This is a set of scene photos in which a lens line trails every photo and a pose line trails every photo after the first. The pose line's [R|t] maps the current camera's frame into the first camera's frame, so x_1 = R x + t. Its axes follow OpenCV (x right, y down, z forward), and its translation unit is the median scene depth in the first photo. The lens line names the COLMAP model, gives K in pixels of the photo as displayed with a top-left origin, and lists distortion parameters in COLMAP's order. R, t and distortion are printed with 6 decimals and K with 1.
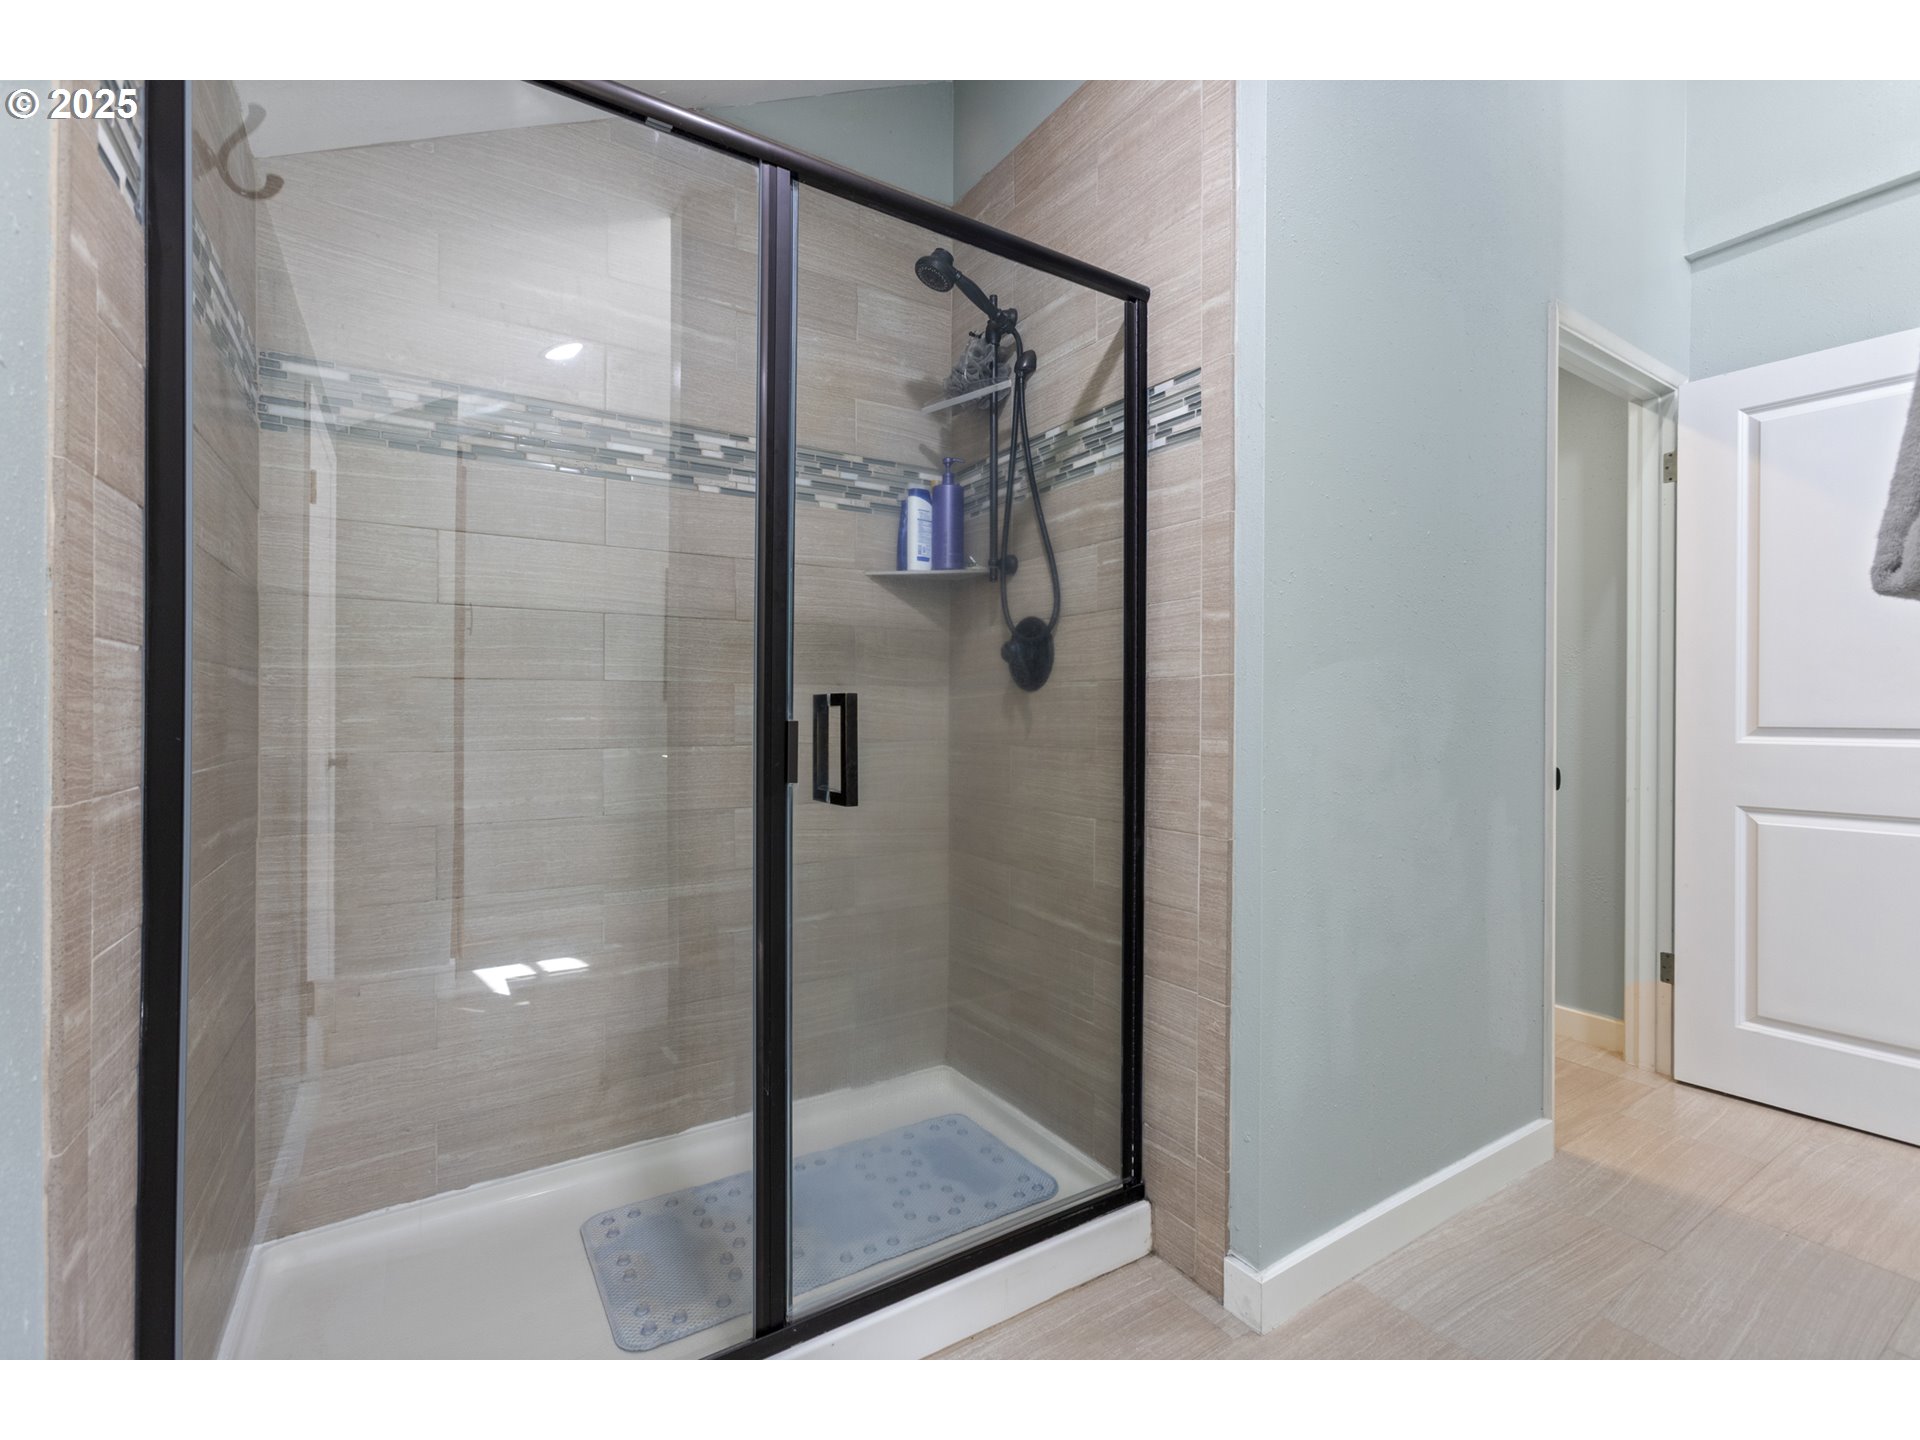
lens RADIAL K [[848.6, 0, 958.3], [0, 848.6, 719.1], [0, 0, 1]] dist [-0.001834, 0.001229]
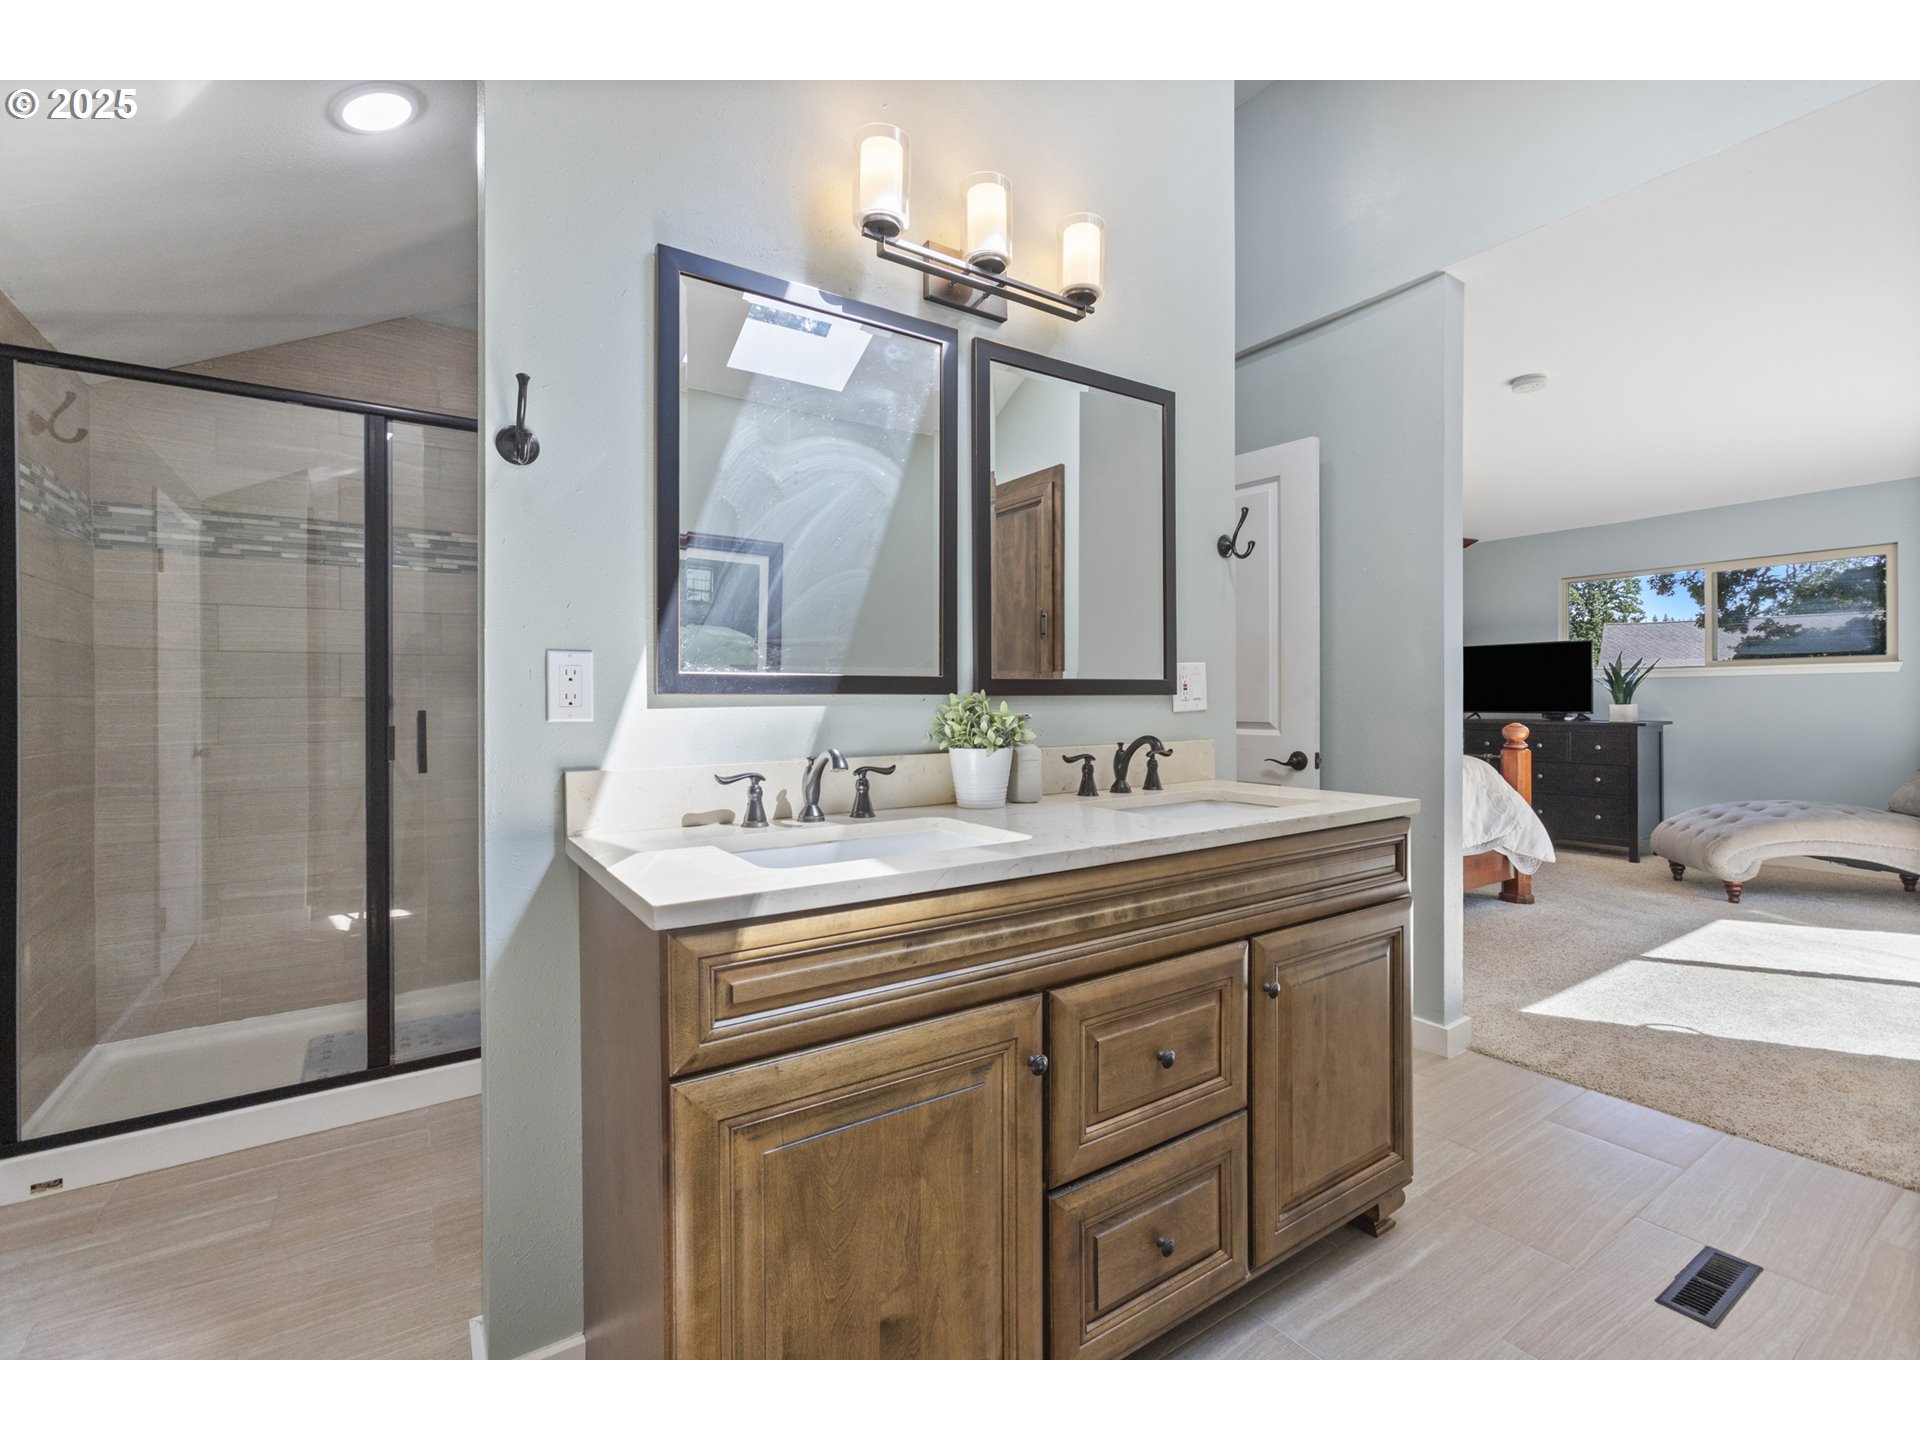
lens RADIAL K [[848.6, 0, 962.8], [0, 848.6, 712.0], [0, 0, 1]] dist [-0.001834, 0.001229]
pose [[0.999603, -0.002942, 0.028039, 0.731243], [0.002741, 0.999970, 0.007207, -0.030082], [-0.028059, -0.007127, 0.999581, -0.622809]]
